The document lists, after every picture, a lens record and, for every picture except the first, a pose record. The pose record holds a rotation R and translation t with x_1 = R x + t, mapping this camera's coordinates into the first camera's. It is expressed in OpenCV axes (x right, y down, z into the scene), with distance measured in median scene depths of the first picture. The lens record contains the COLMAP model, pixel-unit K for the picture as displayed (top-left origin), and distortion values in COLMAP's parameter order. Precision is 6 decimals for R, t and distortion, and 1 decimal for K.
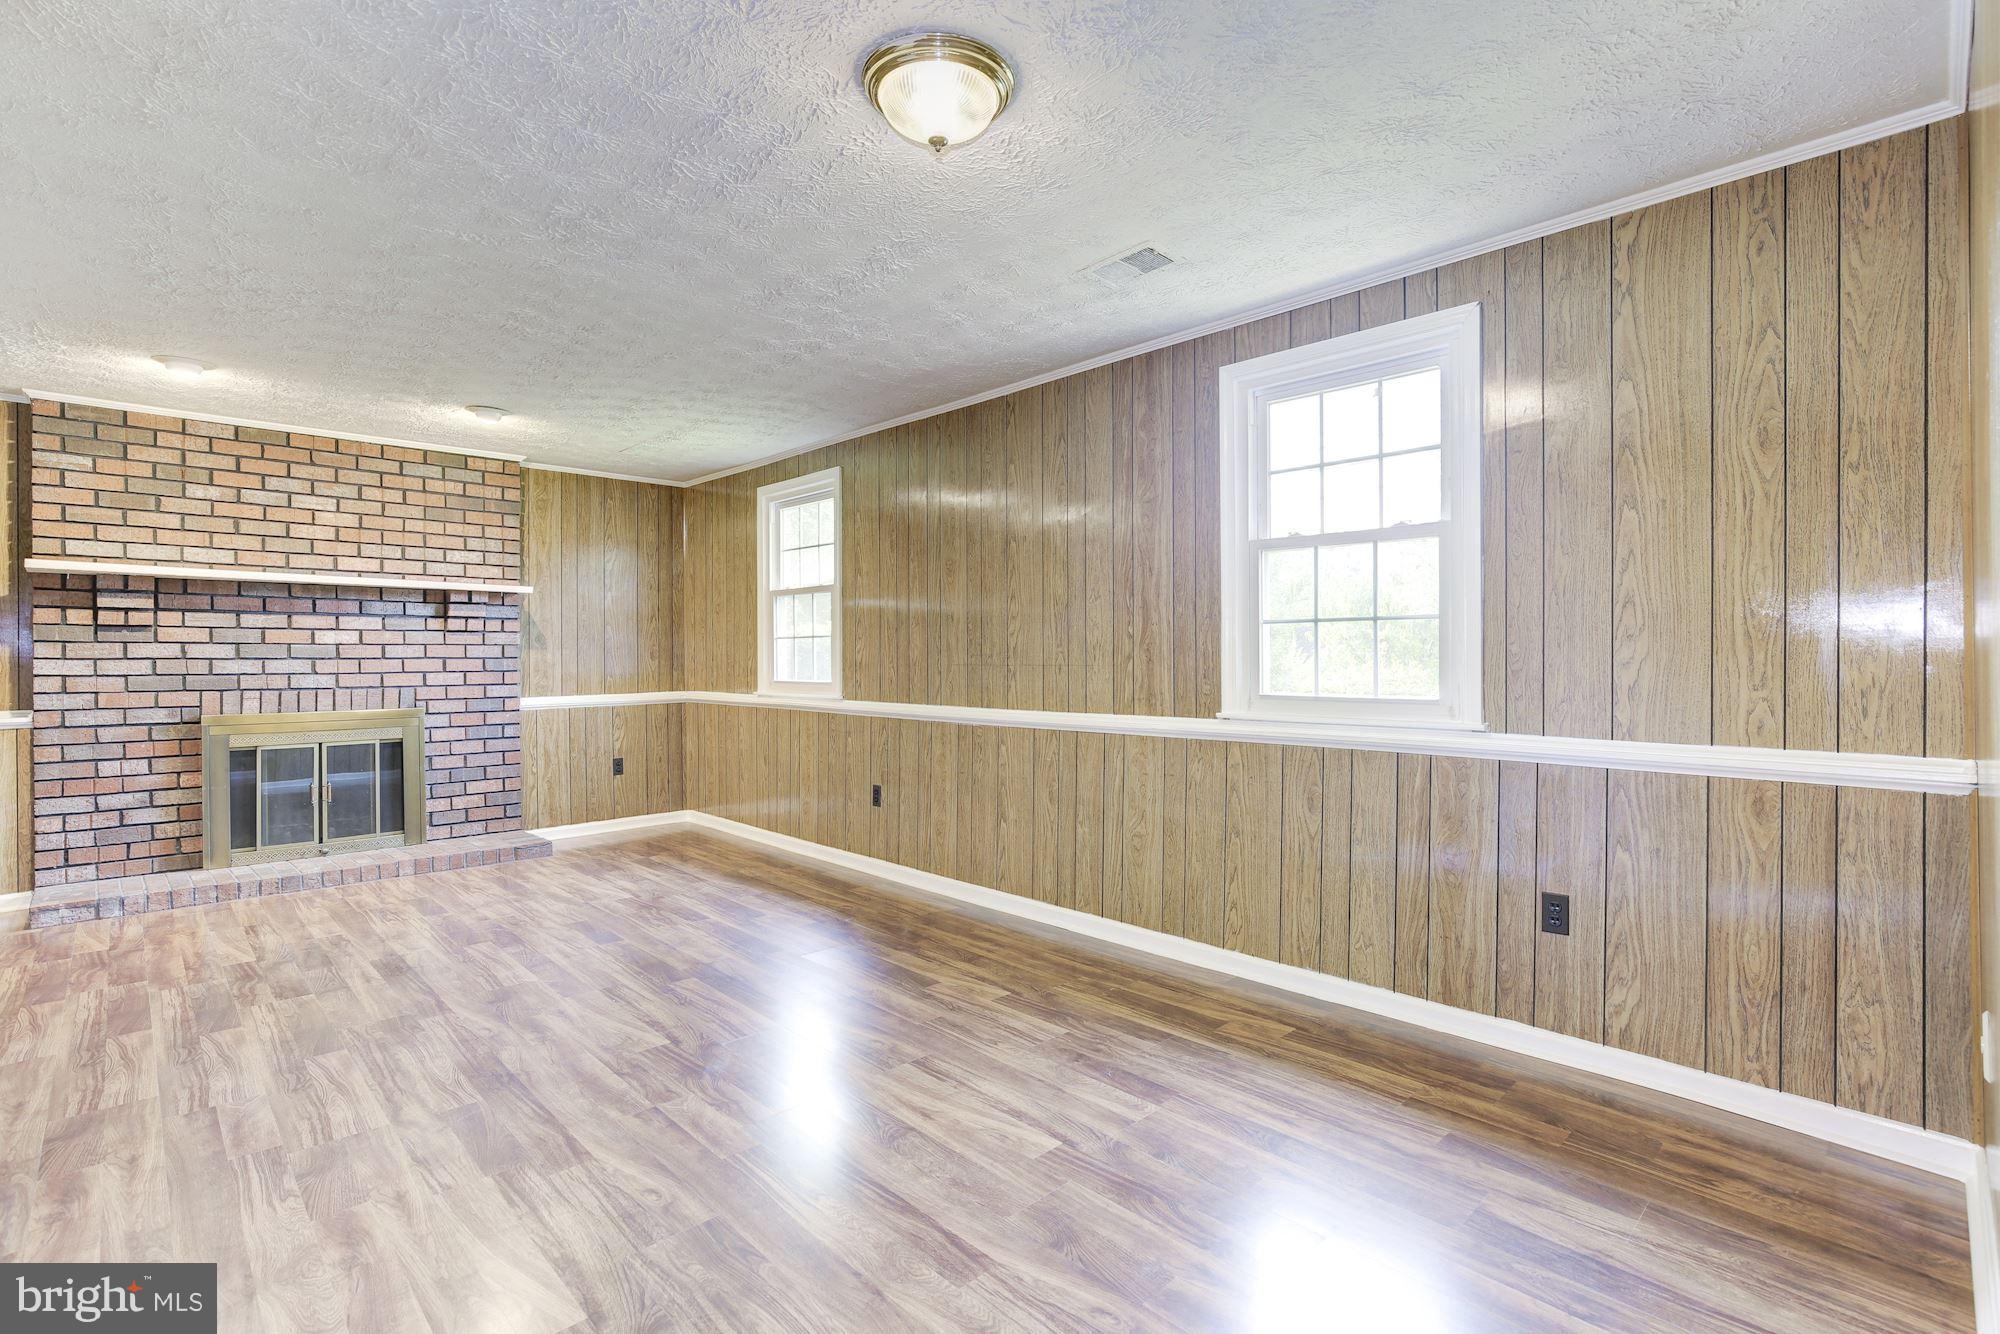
lens RADIAL K [[919.7, 0, 1003.3], [0, 919.7, 664.8], [0, 0, 1]] dist [-0.010805, 0.002423]
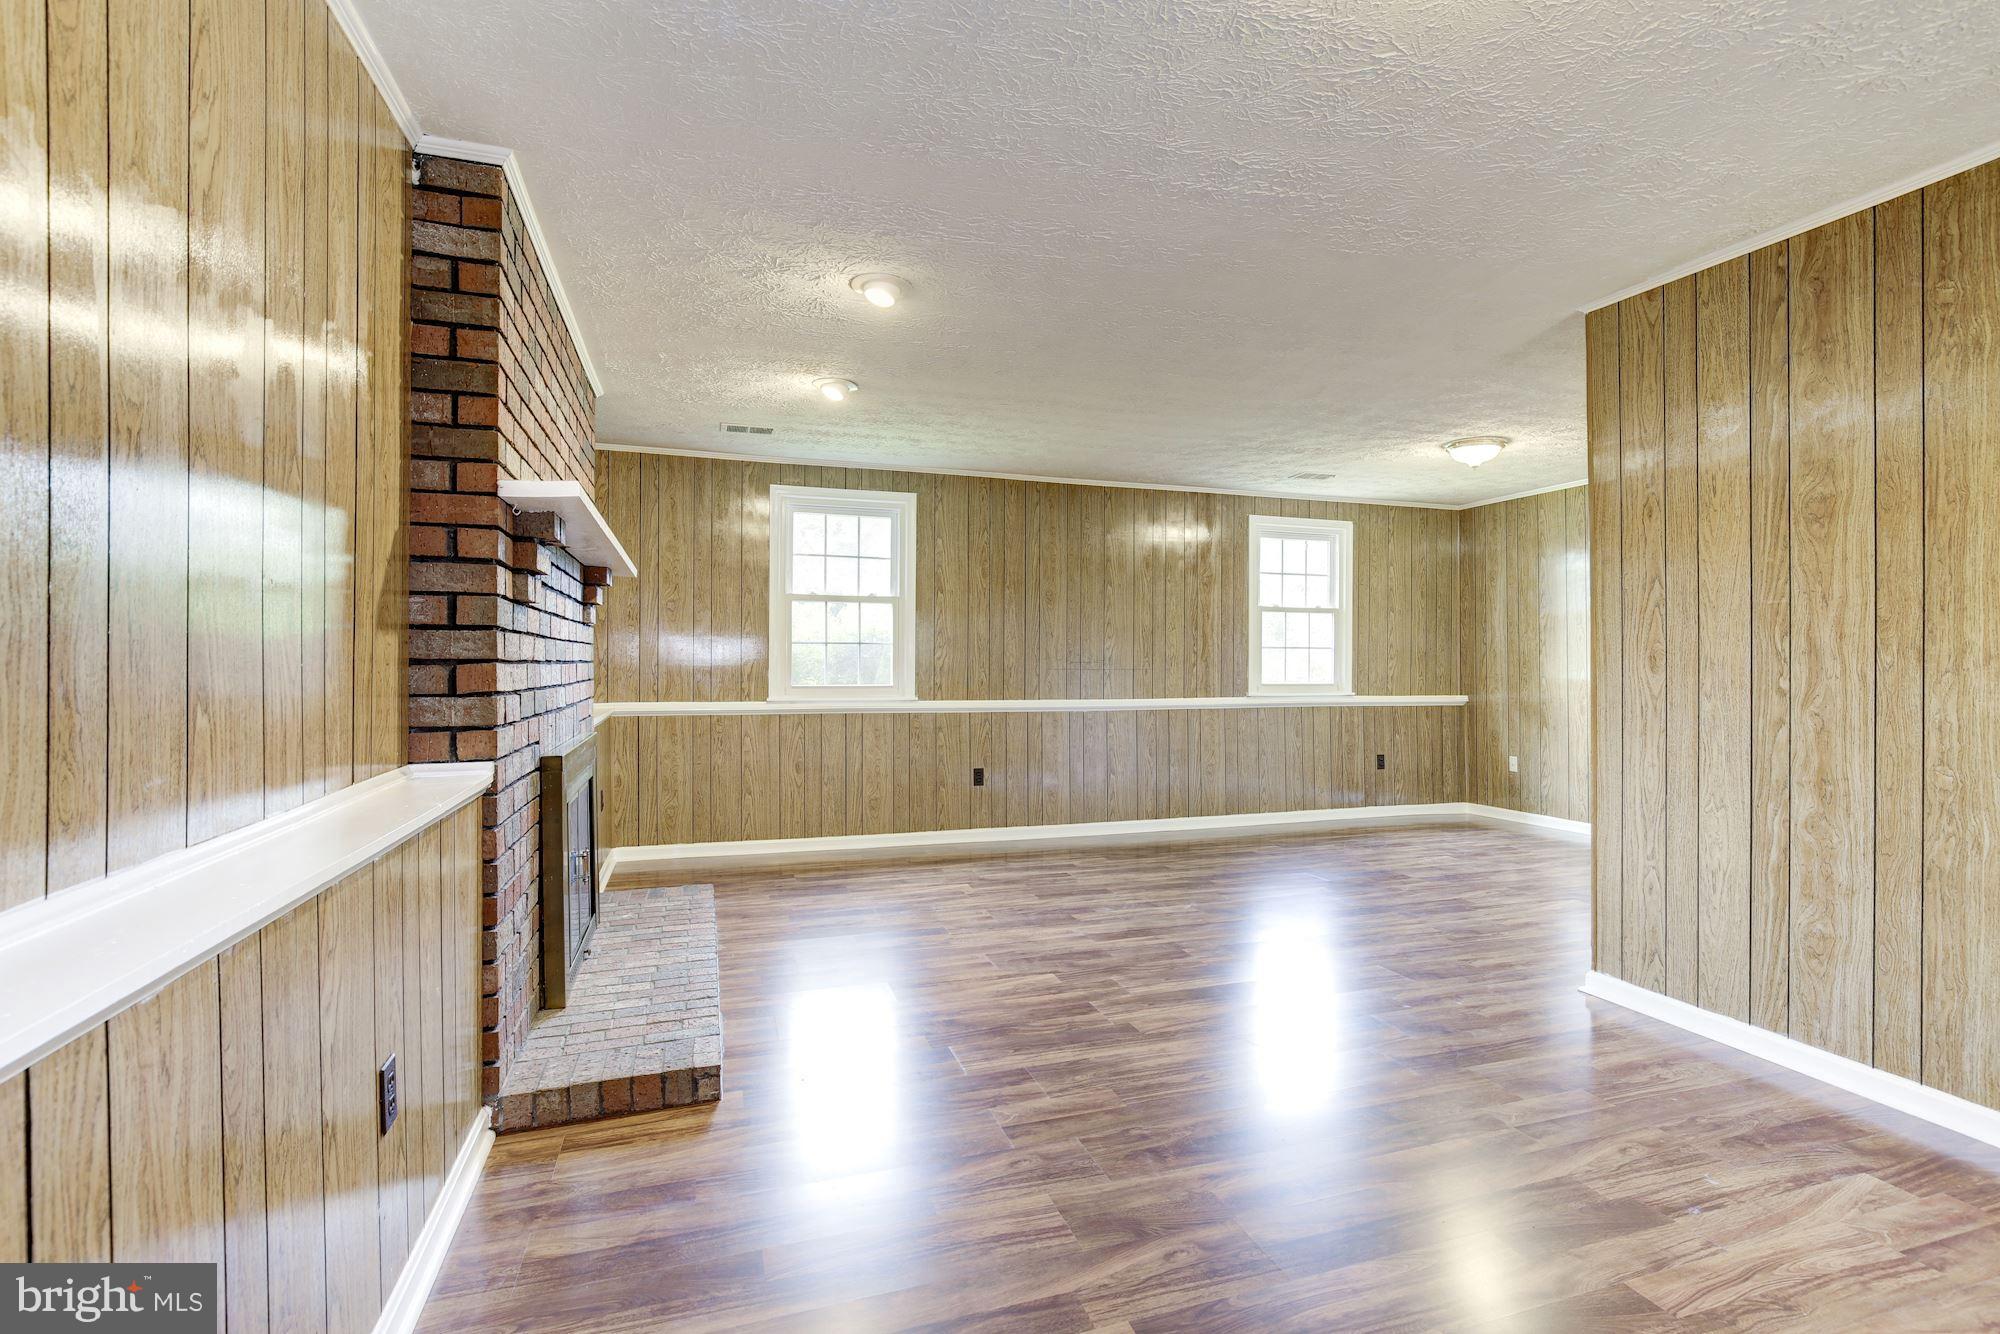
lens RADIAL K [[919.7, 0, 1007.5], [0, 919.7, 674.6], [0, 0, 1]] dist [-0.010805, 0.002423]
pose [[0.445216, -0.013870, 0.895316, -1.601343], [0.001613, 0.999891, 0.014688, -0.015712], [-0.895422, -0.005096, 0.445190, 0.555159]]
